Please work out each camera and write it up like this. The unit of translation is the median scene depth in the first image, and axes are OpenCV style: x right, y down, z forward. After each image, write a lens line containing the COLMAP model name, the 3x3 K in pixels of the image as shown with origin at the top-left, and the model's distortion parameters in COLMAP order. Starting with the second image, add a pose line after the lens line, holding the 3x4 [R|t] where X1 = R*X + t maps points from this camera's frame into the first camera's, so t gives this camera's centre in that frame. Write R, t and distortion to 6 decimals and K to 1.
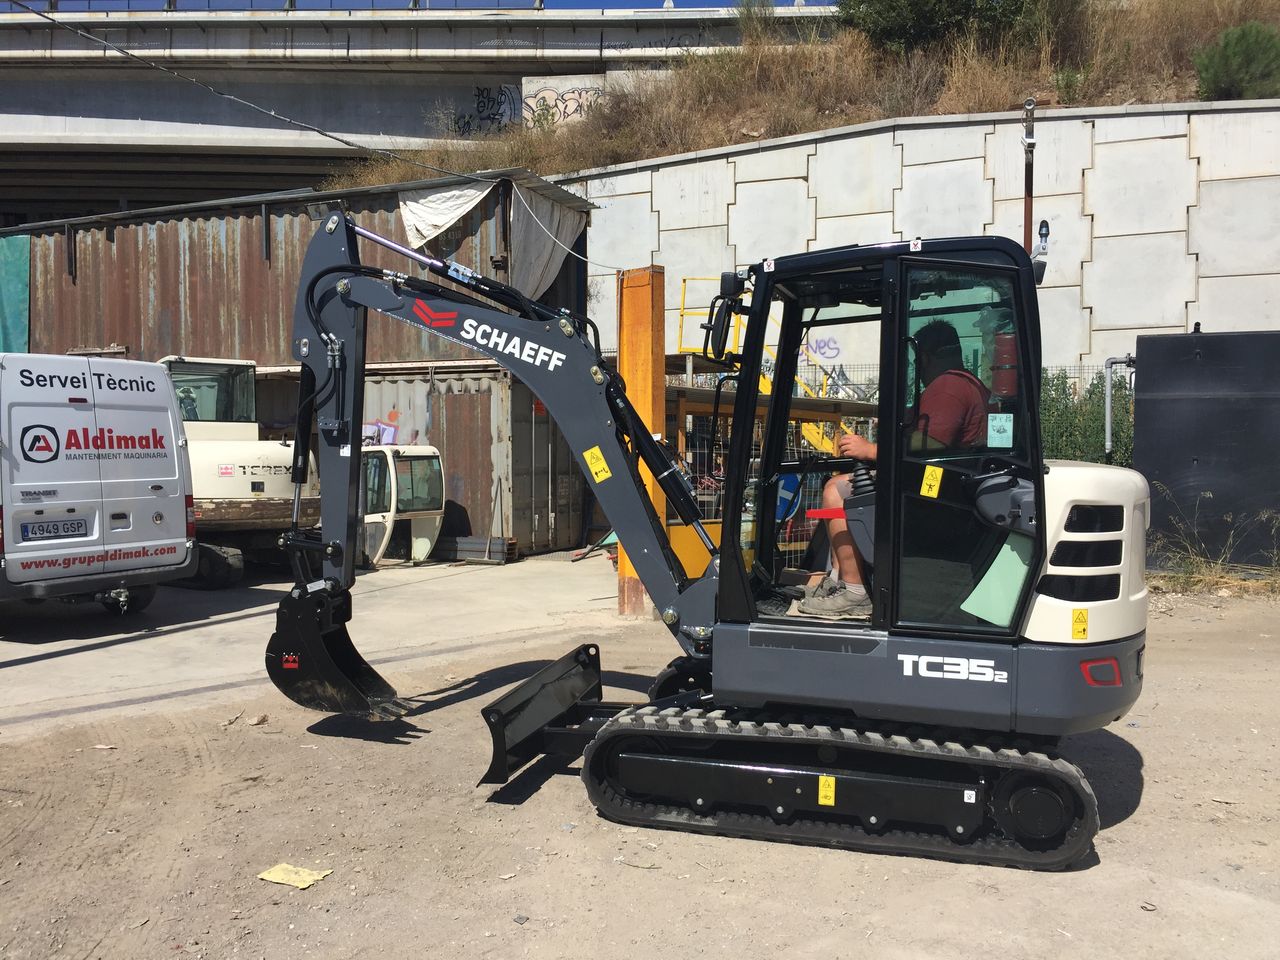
lens RADIAL K [[1095.7, 0, 648.3], [0, 1095.7, 487.1], [0, 0, 1]] dist [0.046589, -0.085361]
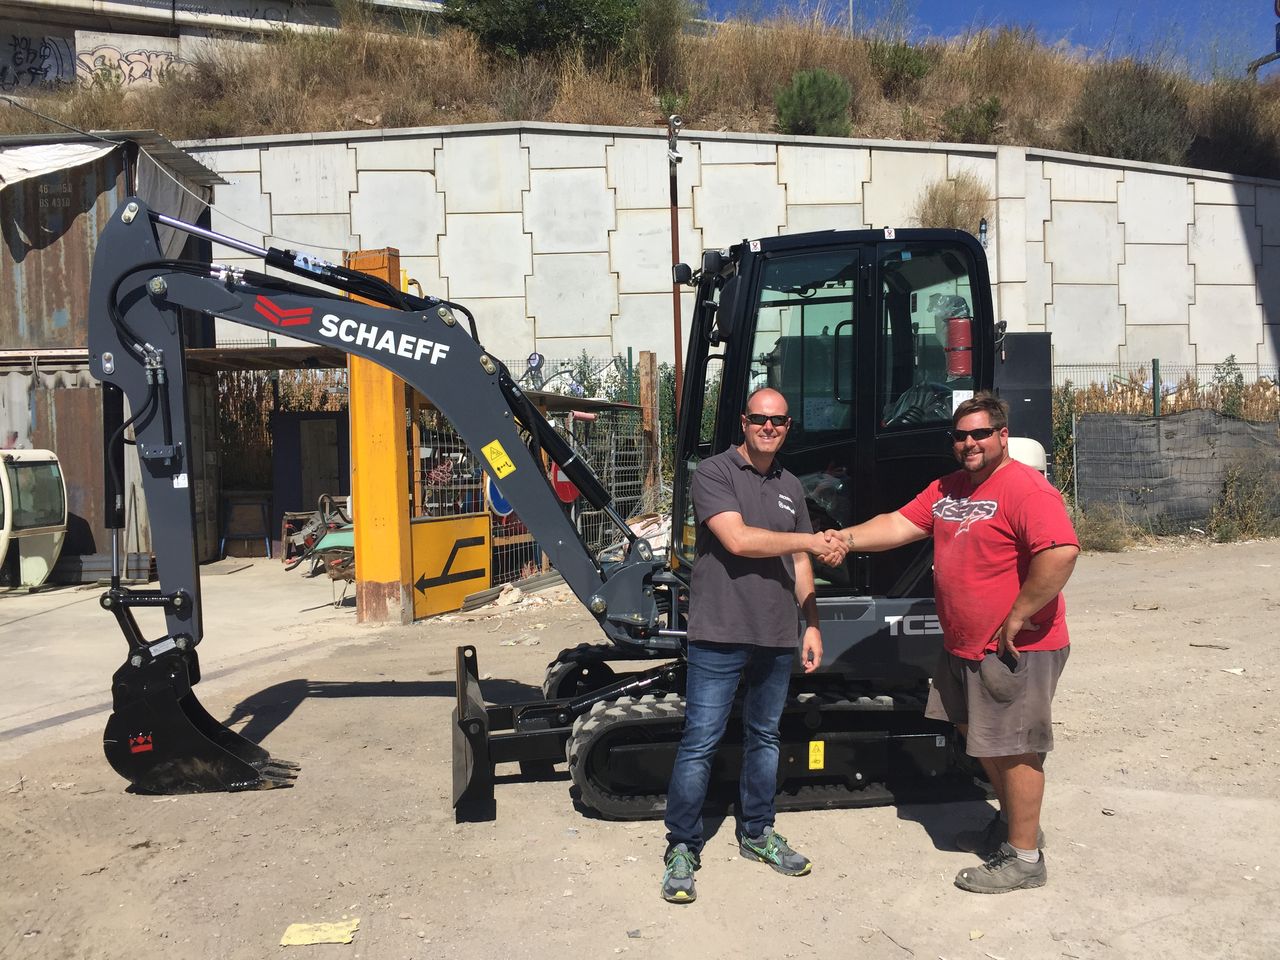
lens RADIAL K [[1095.7, 0, 640.5], [0, 1095.7, 481.2], [0, 0, 1]] dist [0.046589, -0.085361]
pose [[0.907913, -0.032297, 0.417912, -0.138243], [0.035853, 0.999357, -0.000658, 0.003929], [-0.417622, 0.015580, 0.908487, 0.040091]]
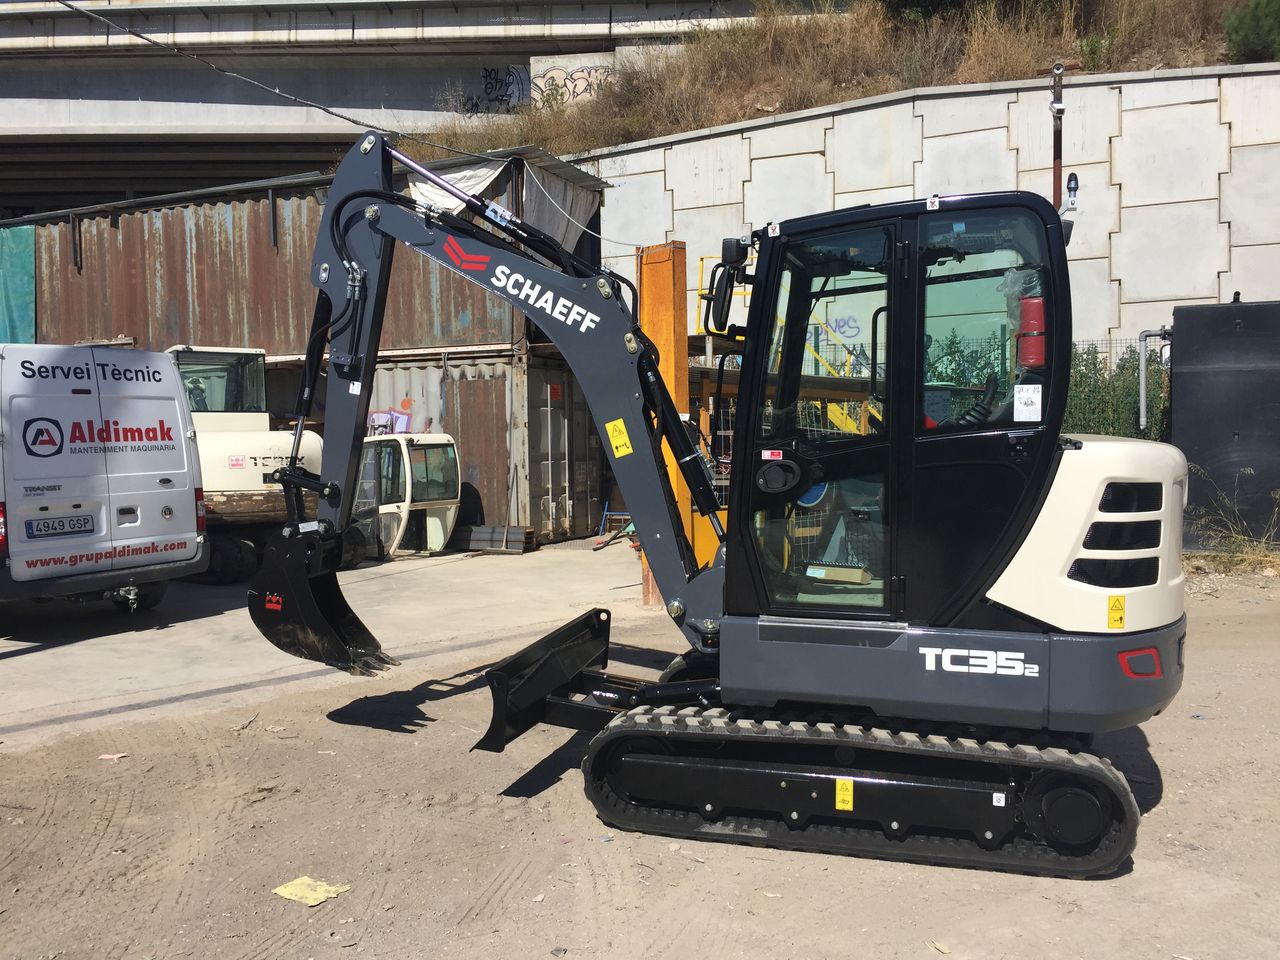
lens RADIAL K [[1095.7, 0, 644.4], [0, 1095.7, 480.6], [0, 0, 1]] dist [0.046589, -0.085361]
pose [[0.999768, -0.016150, -0.014227, -0.007696], [0.016261, 0.999838, 0.007728, -0.000288], [0.014100, -0.007958, 0.999869, 0.025860]]
